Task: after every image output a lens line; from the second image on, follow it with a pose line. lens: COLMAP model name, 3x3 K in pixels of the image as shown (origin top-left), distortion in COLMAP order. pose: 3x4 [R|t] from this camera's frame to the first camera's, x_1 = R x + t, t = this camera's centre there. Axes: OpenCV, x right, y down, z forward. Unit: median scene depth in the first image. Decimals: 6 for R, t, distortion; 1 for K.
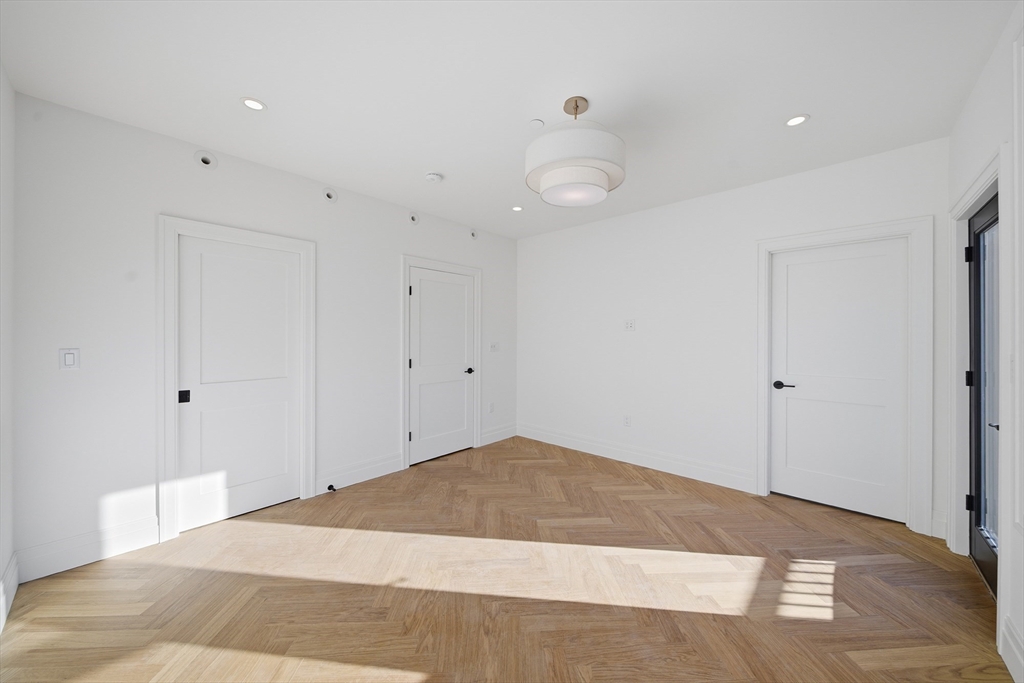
lens RADIAL K [[359.2, 0, 515.5], [0, 359.2, 334.7], [0, 0, 1]] dist [-0.006136, -0.000464]
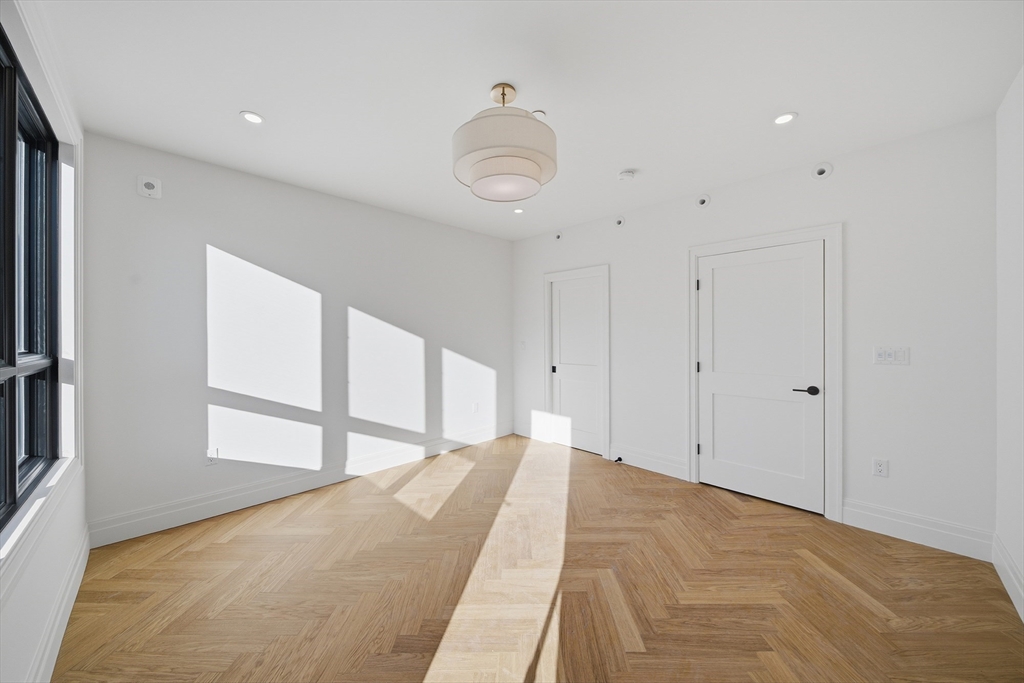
lens RADIAL K [[359.2, 0, 517.5], [0, 359.2, 341.1], [0, 0, 1]] dist [-0.006136, -0.000464]
pose [[-0.053362, 0.007783, -0.998545, 0.947399], [0.003538, 0.999965, 0.007605, 0.012006], [0.998569, -0.003127, -0.053387, 0.934311]]
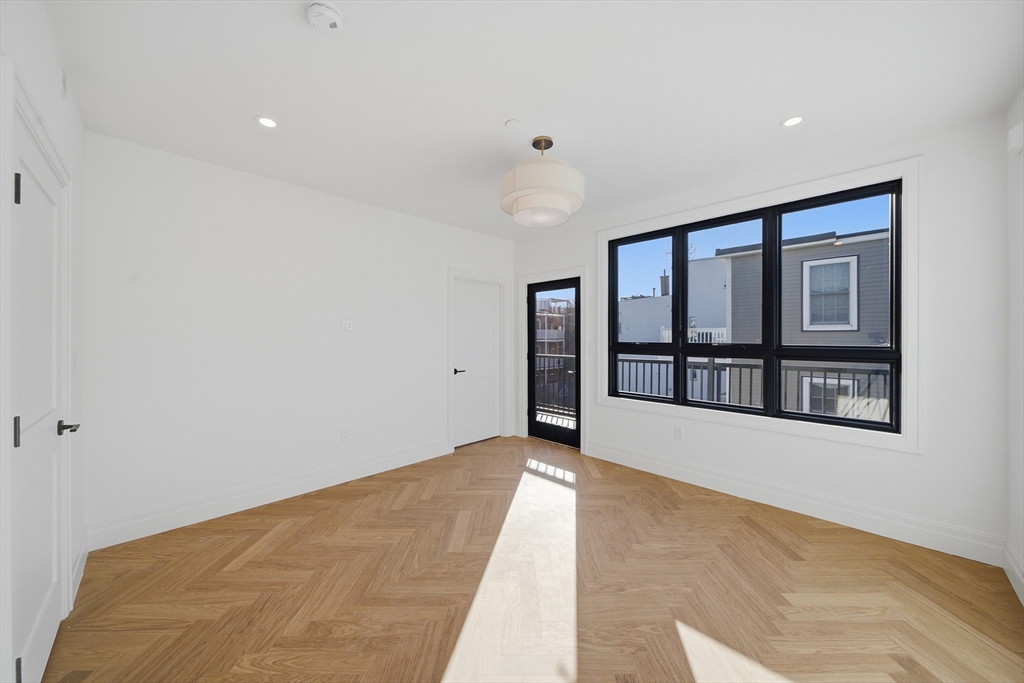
lens RADIAL K [[359.2, 0, 513.1], [0, 359.2, 337.4], [0, 0, 1]] dist [-0.006136, -0.000464]
pose [[0.058145, -0.001793, 0.998307, -0.870698], [0.000571, 0.999998, 0.001762, 0.005424], [-0.998308, 0.000467, 0.058146, 0.886118]]
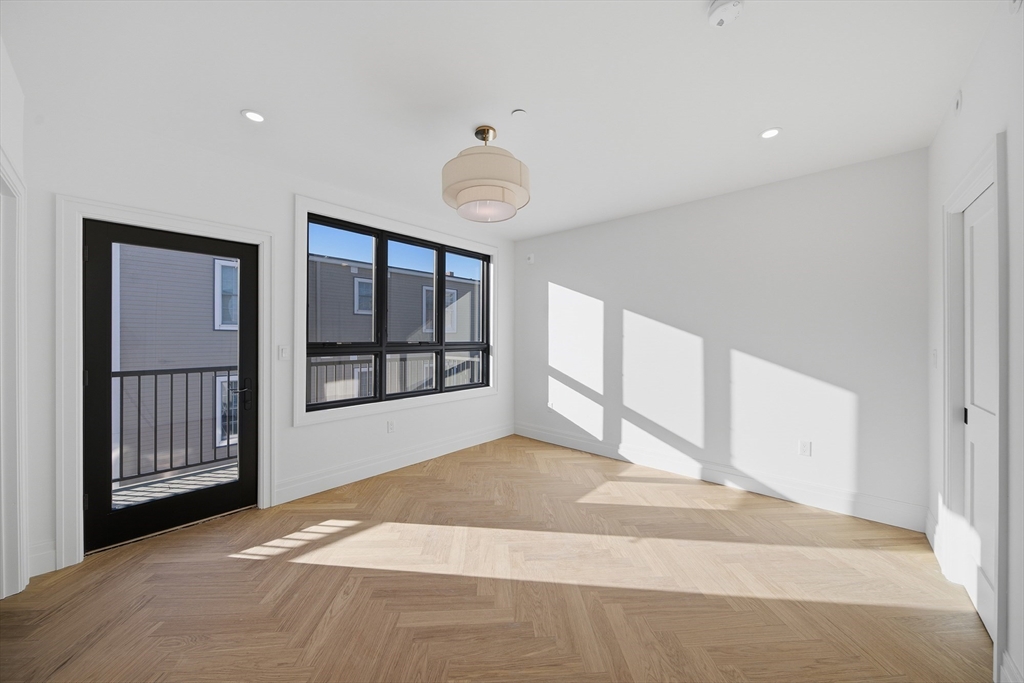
lens RADIAL K [[359.2, 0, 510.6], [0, 359.2, 339.3], [0, 0, 1]] dist [-0.006136, -0.000464]
pose [[-0.999986, -0.002497, 0.004663, 0.069650], [-0.002461, 0.999968, 0.007607, 0.007205], [-0.004681, 0.007595, -0.999960, 1.826217]]
